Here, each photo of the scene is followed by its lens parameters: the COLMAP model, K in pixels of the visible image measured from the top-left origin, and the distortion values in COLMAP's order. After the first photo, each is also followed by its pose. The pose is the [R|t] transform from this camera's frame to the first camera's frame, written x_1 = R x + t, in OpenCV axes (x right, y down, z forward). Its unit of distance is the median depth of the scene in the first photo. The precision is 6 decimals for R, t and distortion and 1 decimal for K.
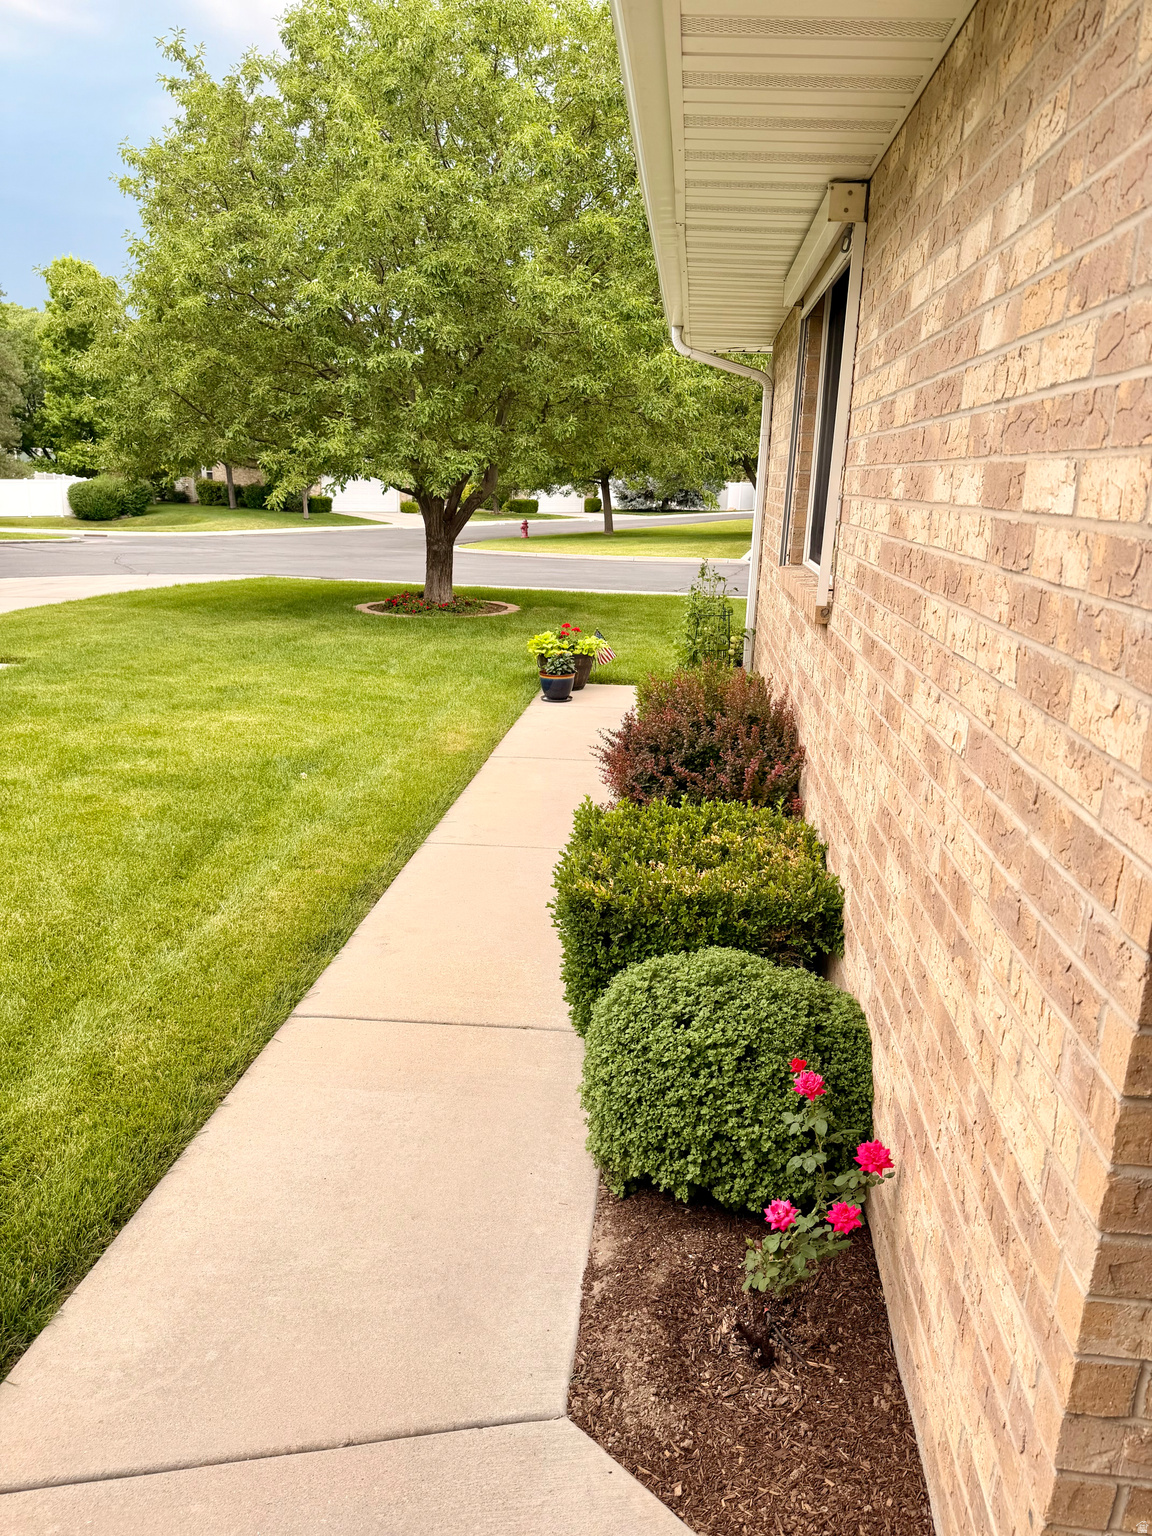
lens RADIAL K [[1091.0, 0, 563.1], [0, 1091.0, 785.1], [0, 0, 1]] dist [0.070031, -0.107024]
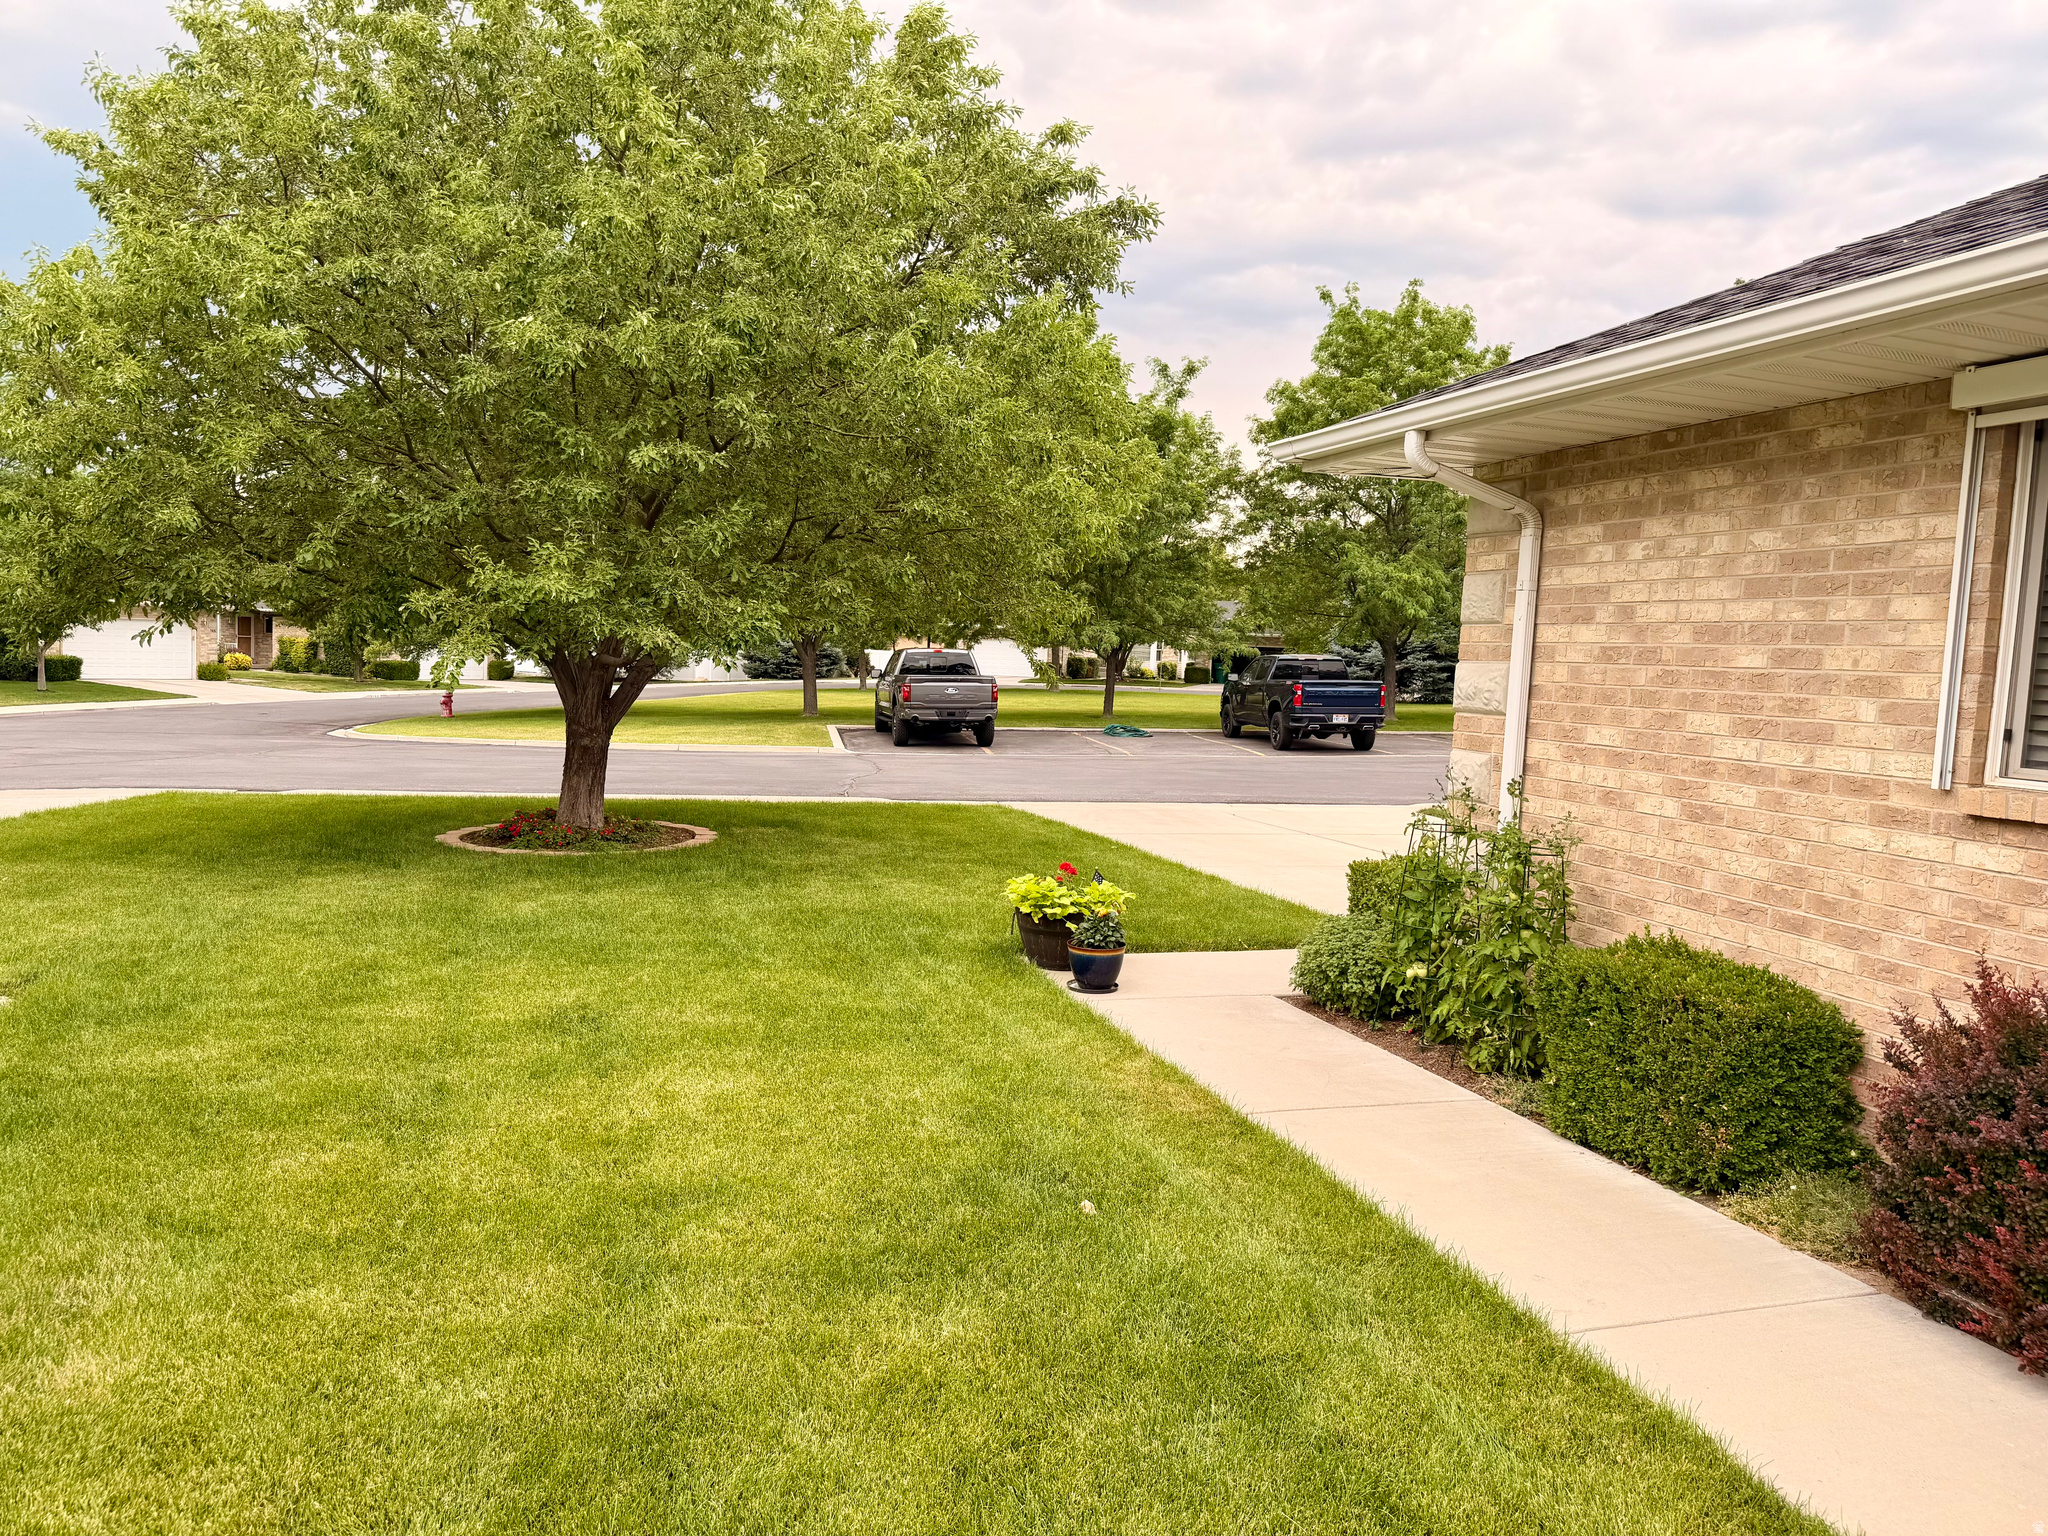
lens RADIAL K [[1454.7, 0, 1020.6], [0, 1454.7, 771.4], [0, 0, 1]] dist [0.070031, -0.107024]
pose [[0.916198, -0.021904, 0.400126, -0.260503], [0.093827, 0.982475, -0.161059, -0.049434], [-0.389586, 0.185104, 0.902197, 0.176049]]
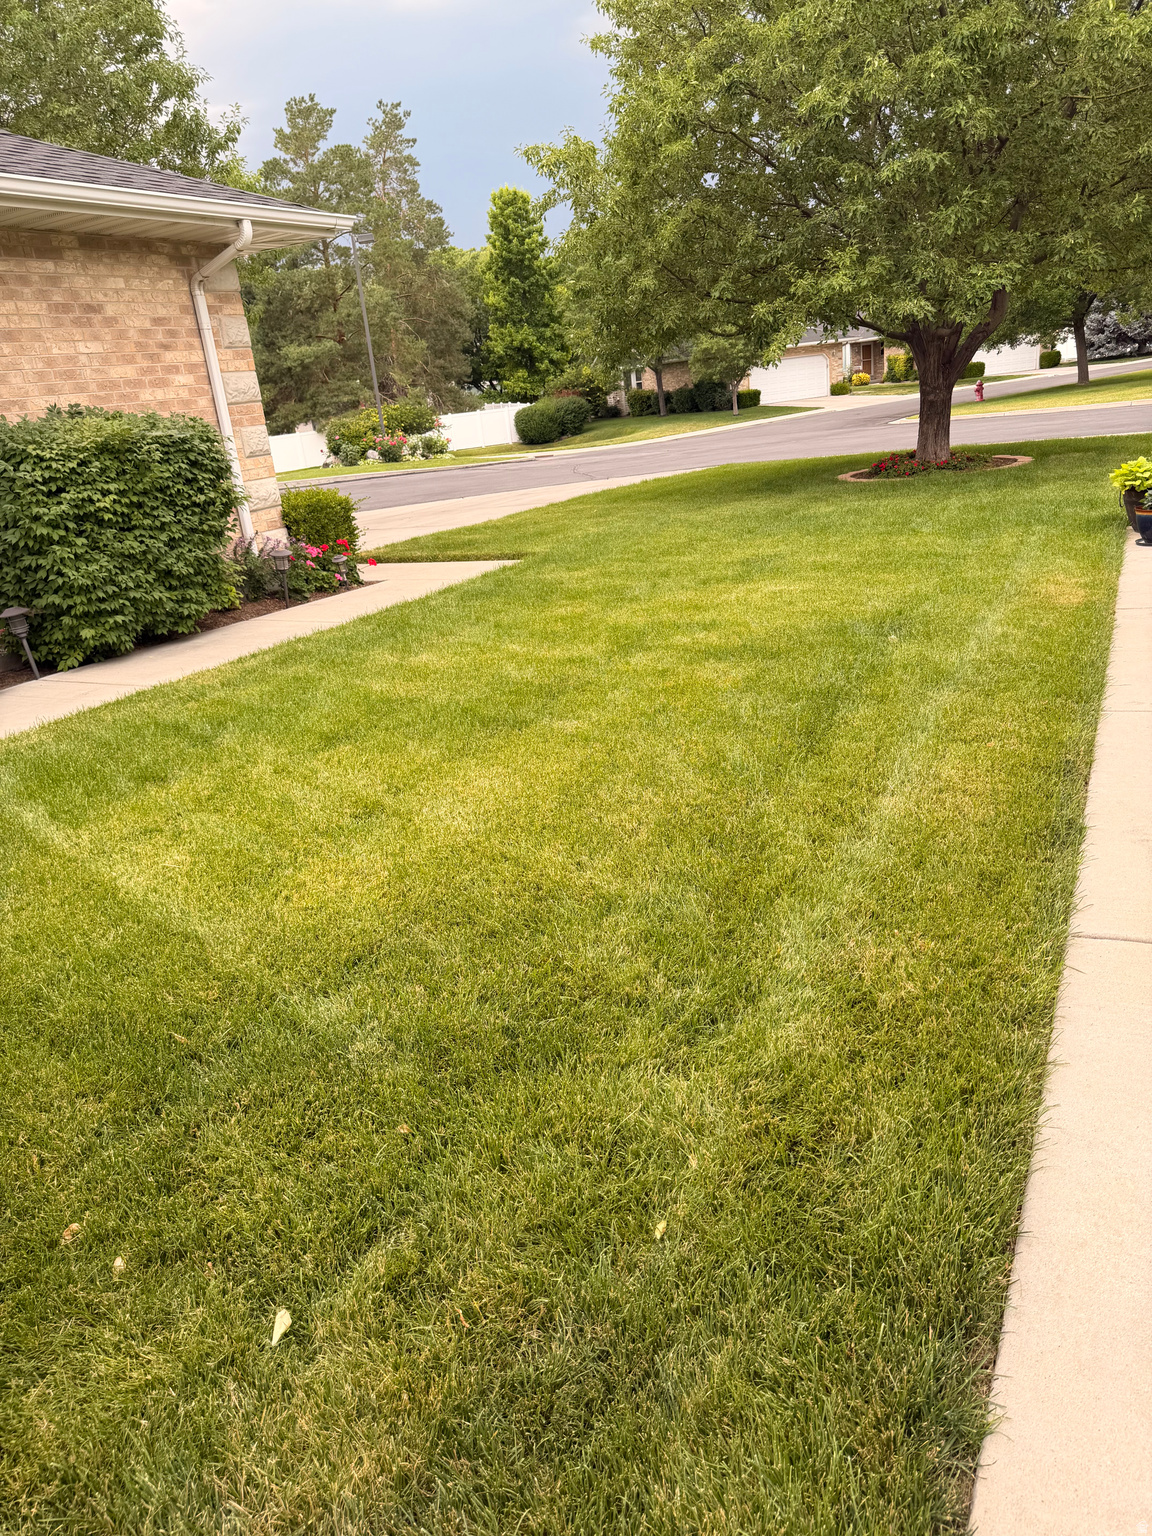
lens RADIAL K [[1091.0, 0, 585.9], [0, 1091.0, 779.2], [0, 0, 1]] dist [0.070031, -0.107024]
pose [[0.936178, -0.008490, -0.351424, -0.080471], [0.036616, 0.996625, 0.073466, 0.013526], [0.349614, -0.081645, 0.933329, 0.066026]]
